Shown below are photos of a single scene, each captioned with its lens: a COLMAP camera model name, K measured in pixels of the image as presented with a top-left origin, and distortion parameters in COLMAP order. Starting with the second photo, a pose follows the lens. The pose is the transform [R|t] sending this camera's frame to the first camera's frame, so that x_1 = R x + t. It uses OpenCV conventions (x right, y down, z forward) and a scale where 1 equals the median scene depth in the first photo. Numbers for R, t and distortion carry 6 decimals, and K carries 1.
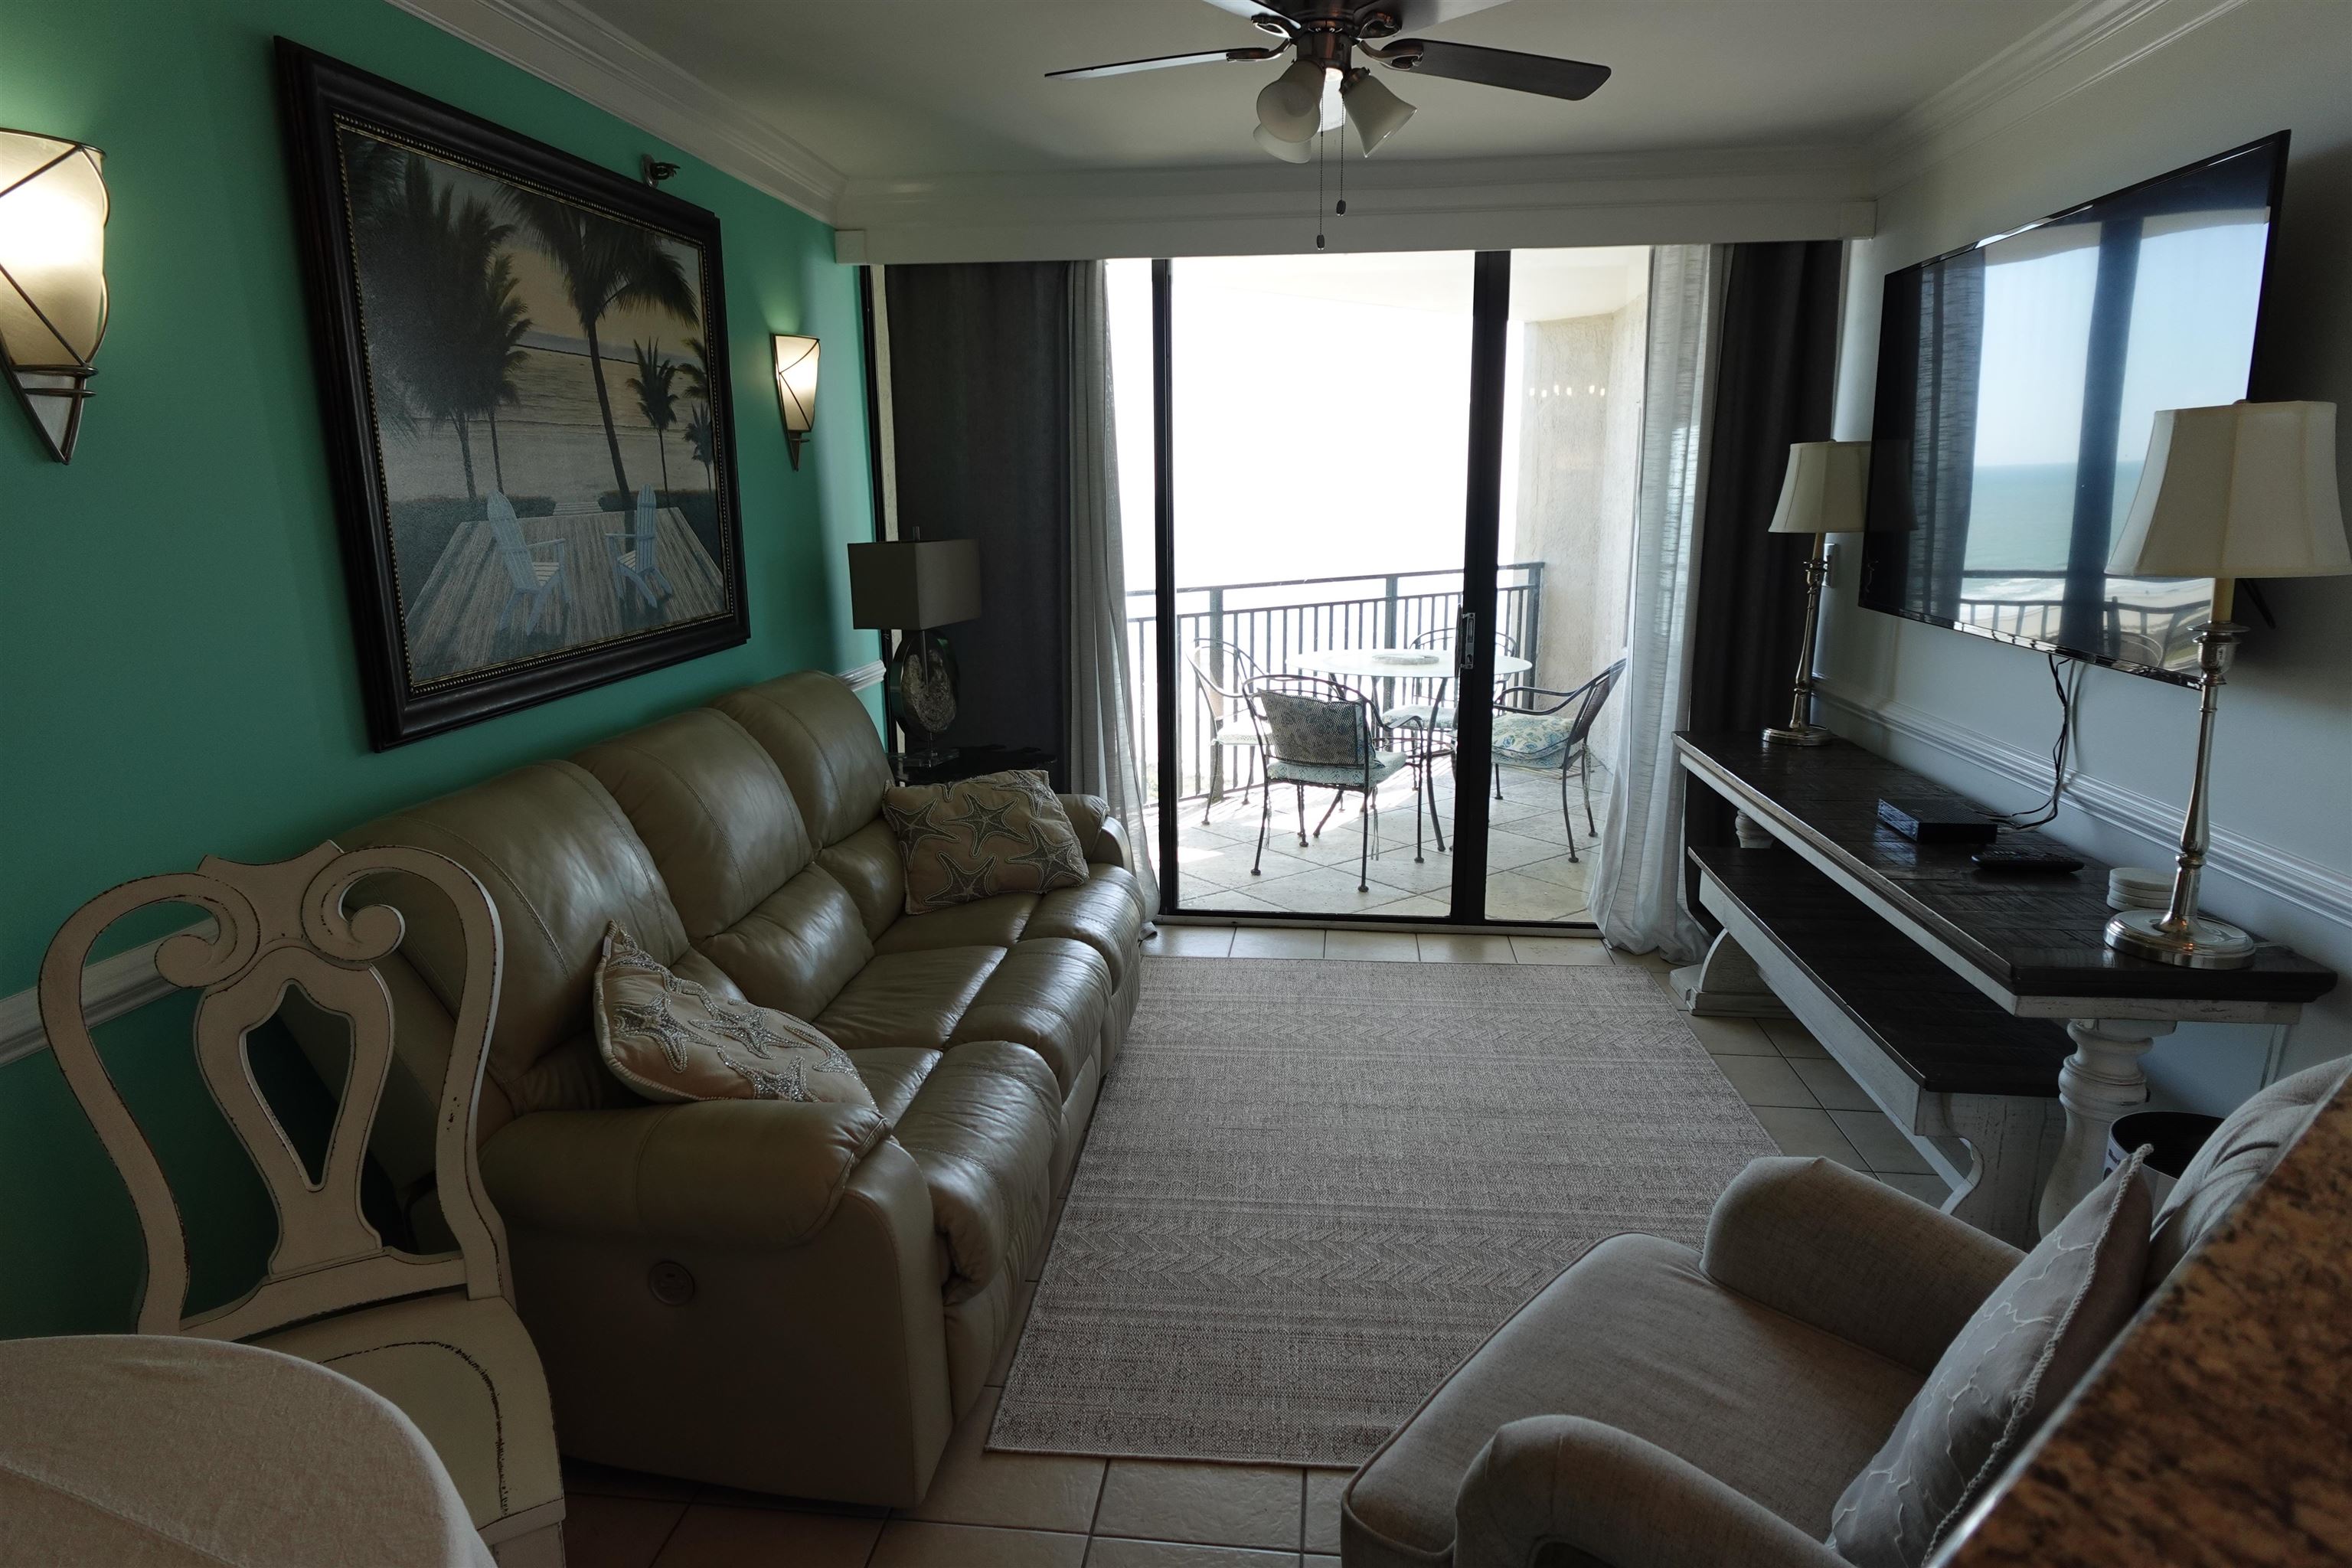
lens RADIAL K [[1328.0, 0, 1177.3], [0, 1328.0, 780.8], [0, 0, 1]] dist [-0.002912, 0.002675]
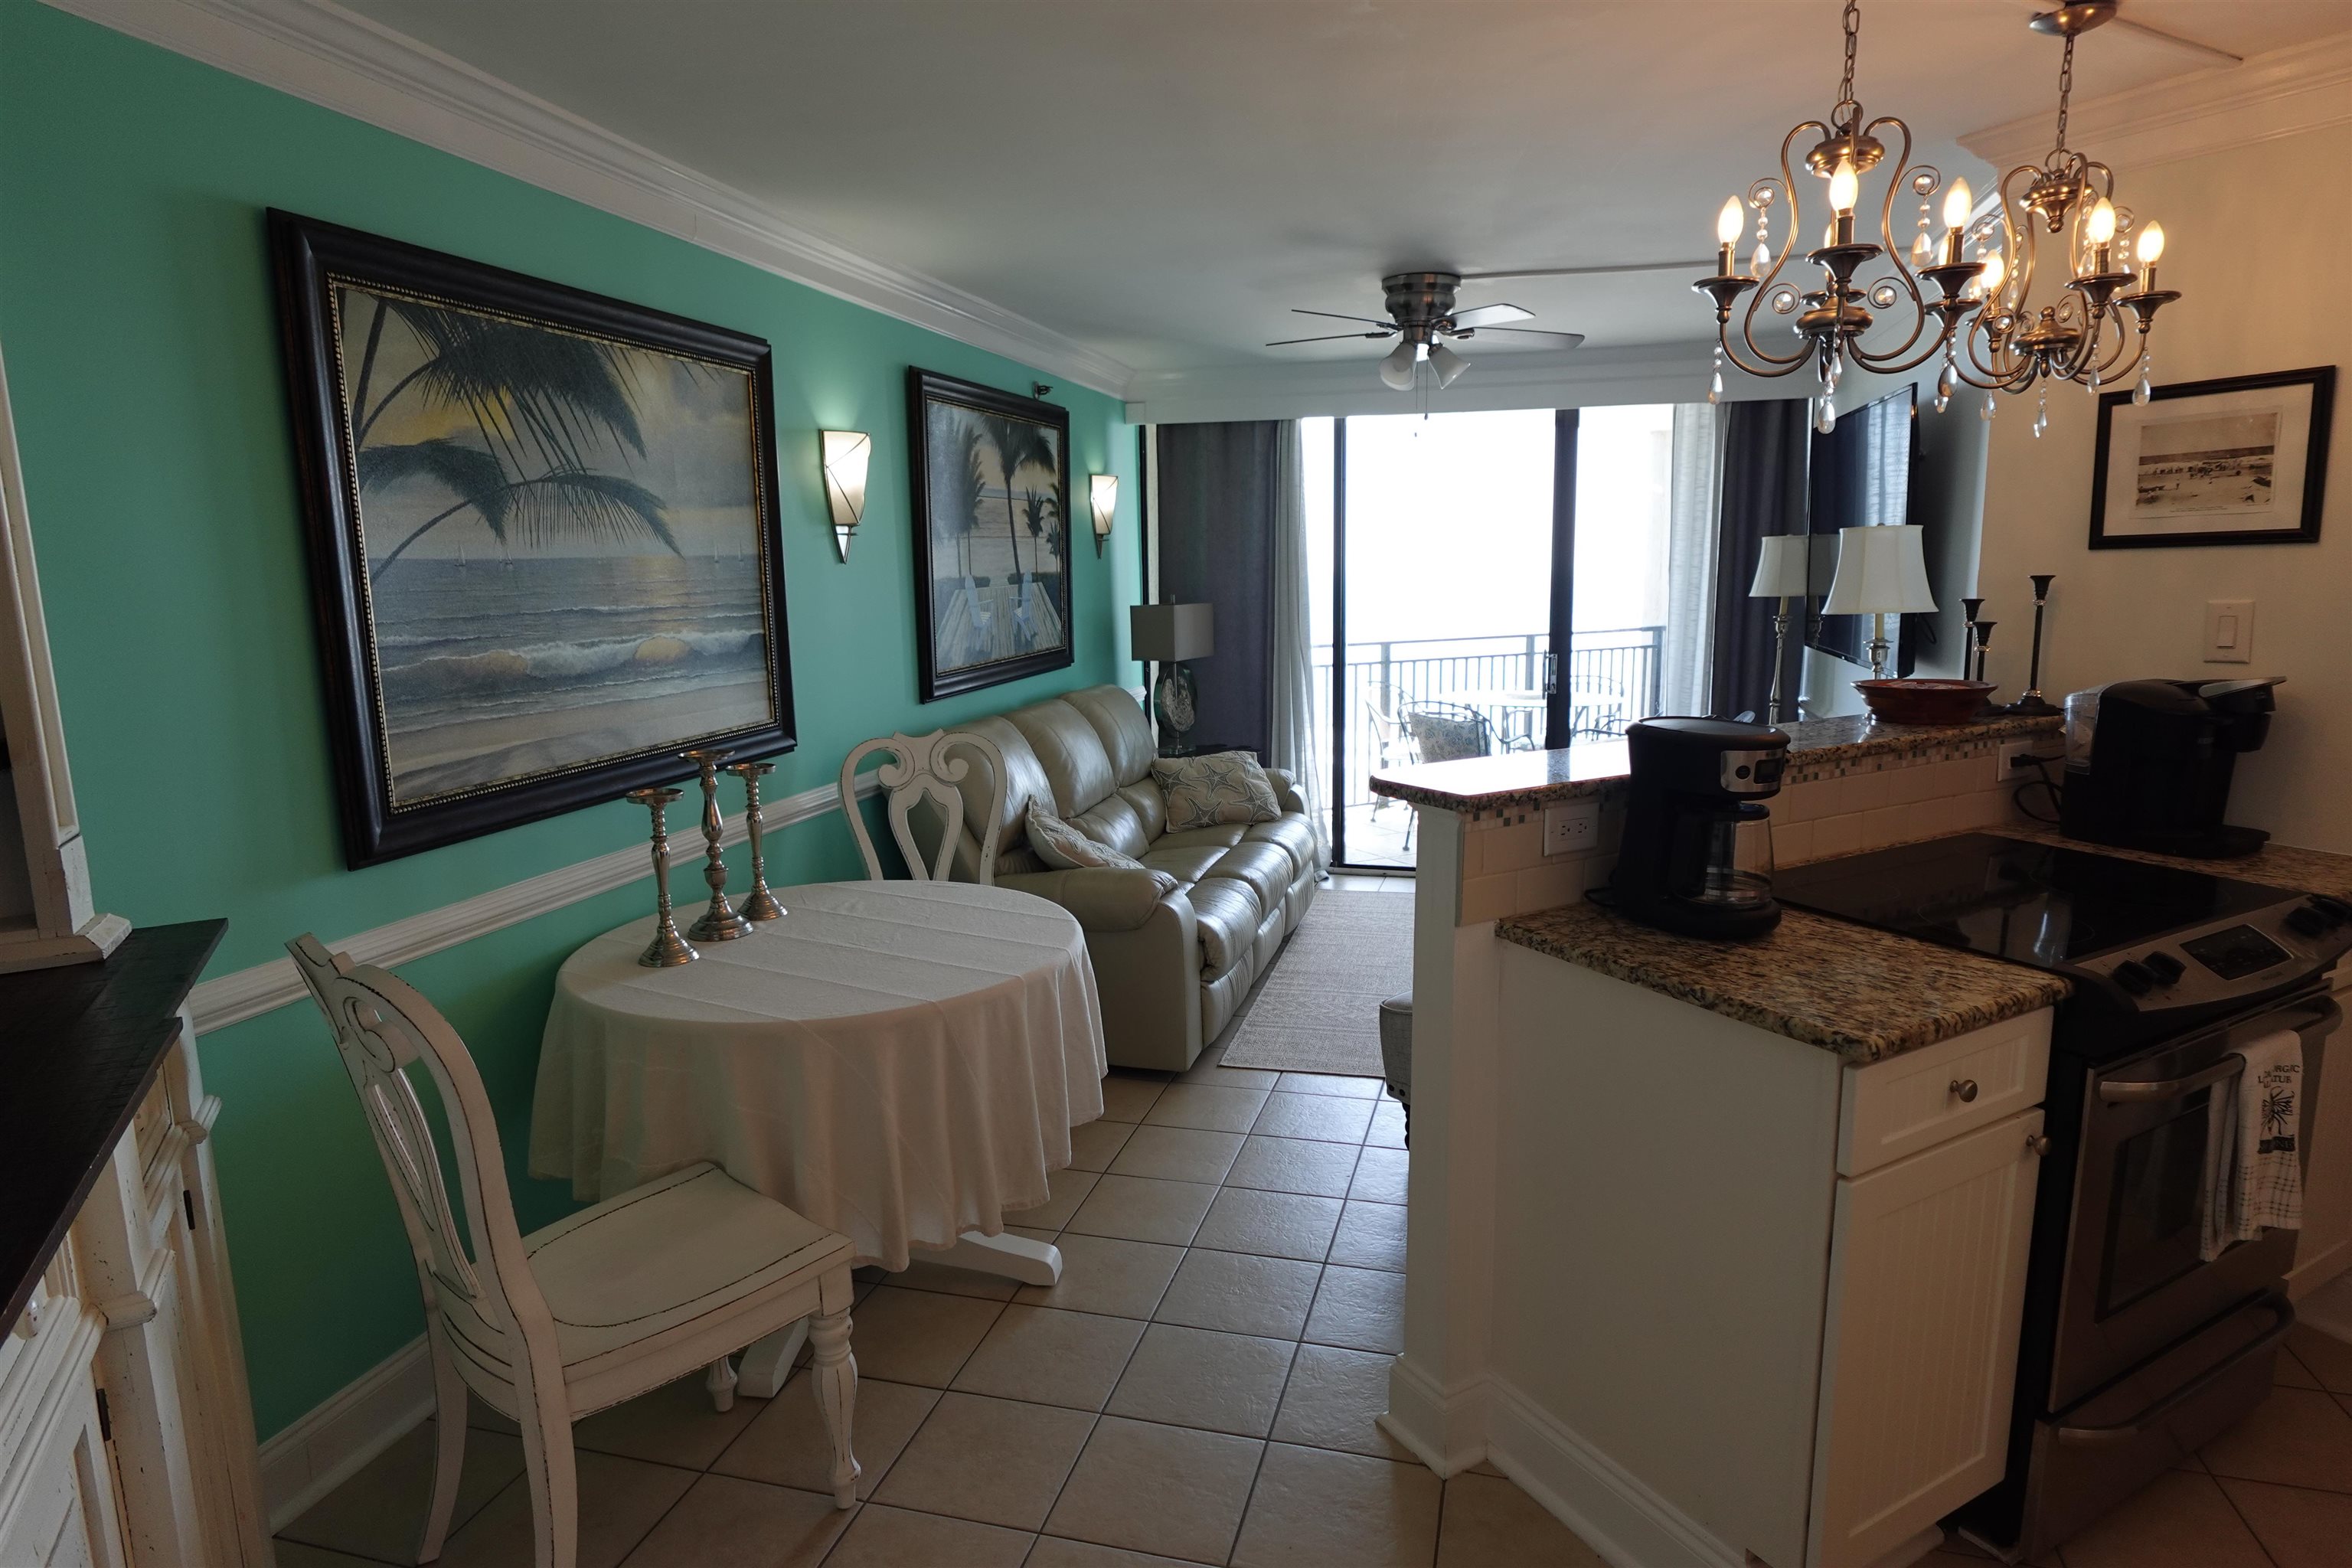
lens RADIAL K [[1328.0, 0, 1177.3], [0, 1328.0, 780.8], [0, 0, 1]] dist [-0.002912, 0.002675]
pose [[0.988261, 0.019119, -0.151576, 0.059833], [-0.027510, 0.998191, -0.053457, 0.144698], [0.150280, 0.056999, 0.986999, -0.689652]]
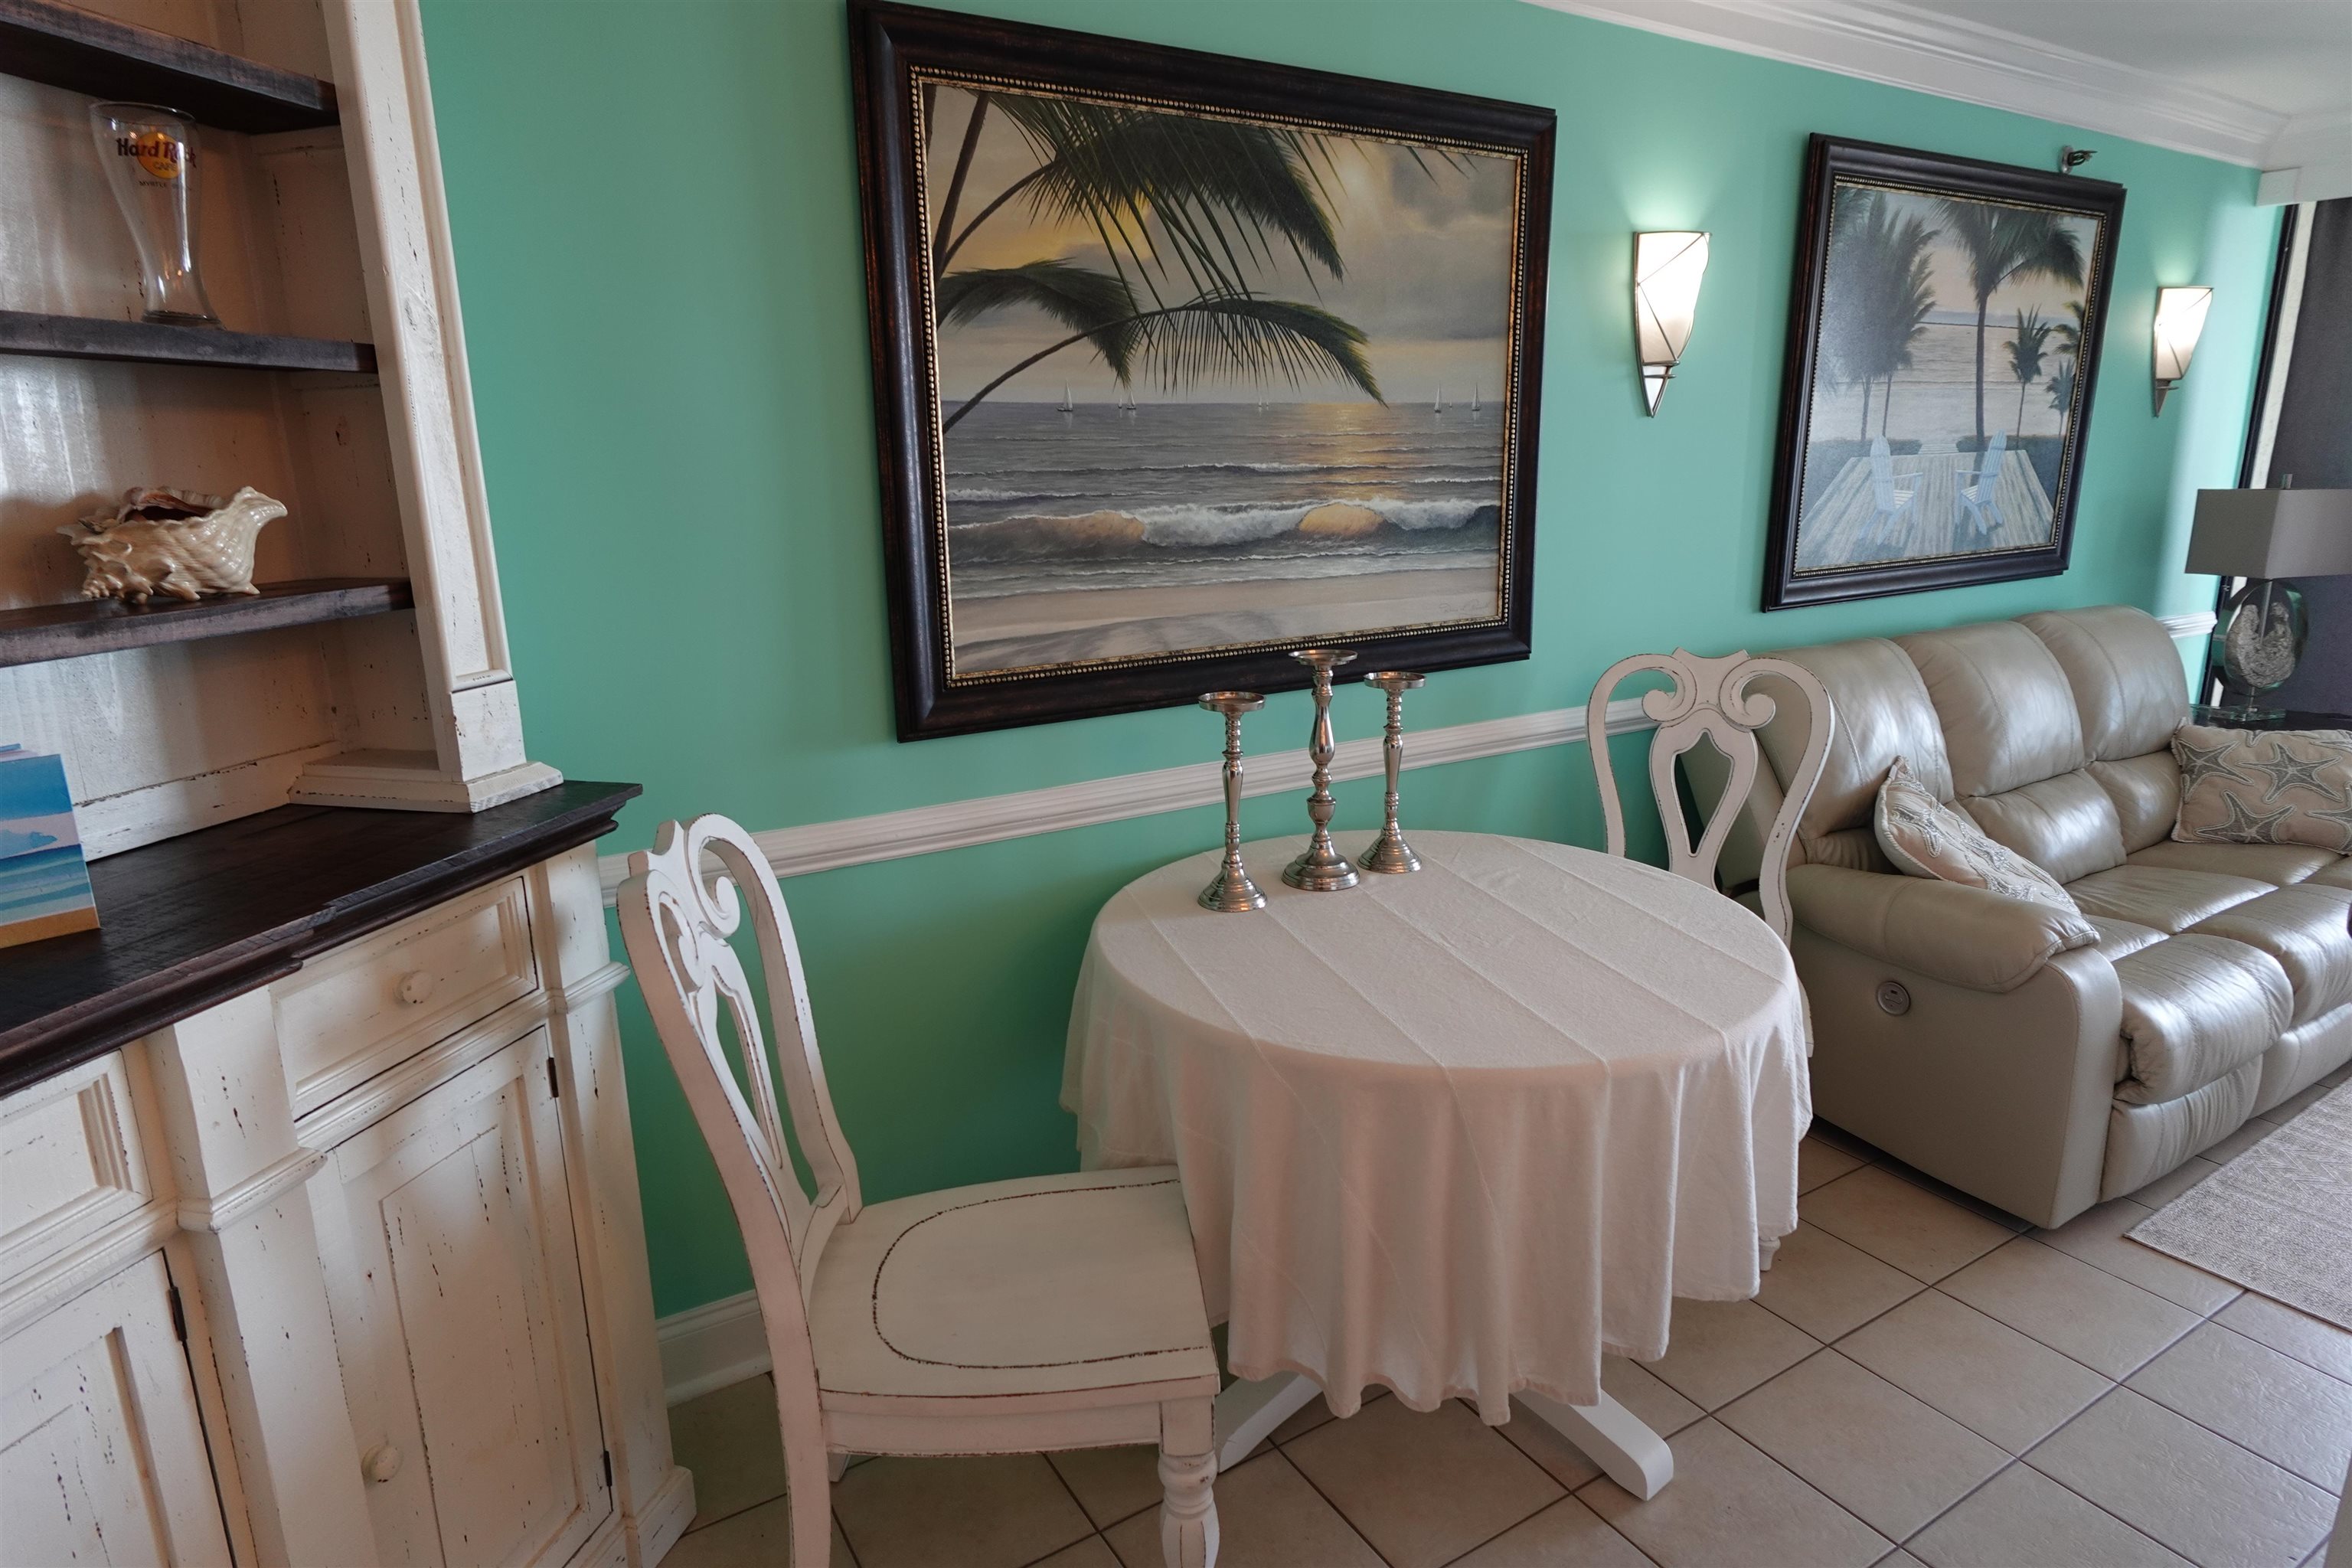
lens RADIAL K [[1336.9, 0, 1176.0], [0, 1336.9, 779.4], [0, 0, 1]] dist [-0.002611, 0.001438]
pose [[0.620985, 0.191998, -0.759944, 0.119229], [-0.168503, 0.979567, 0.109794, 0.081933], [0.765496, 0.059872, 0.640648, -0.337104]]
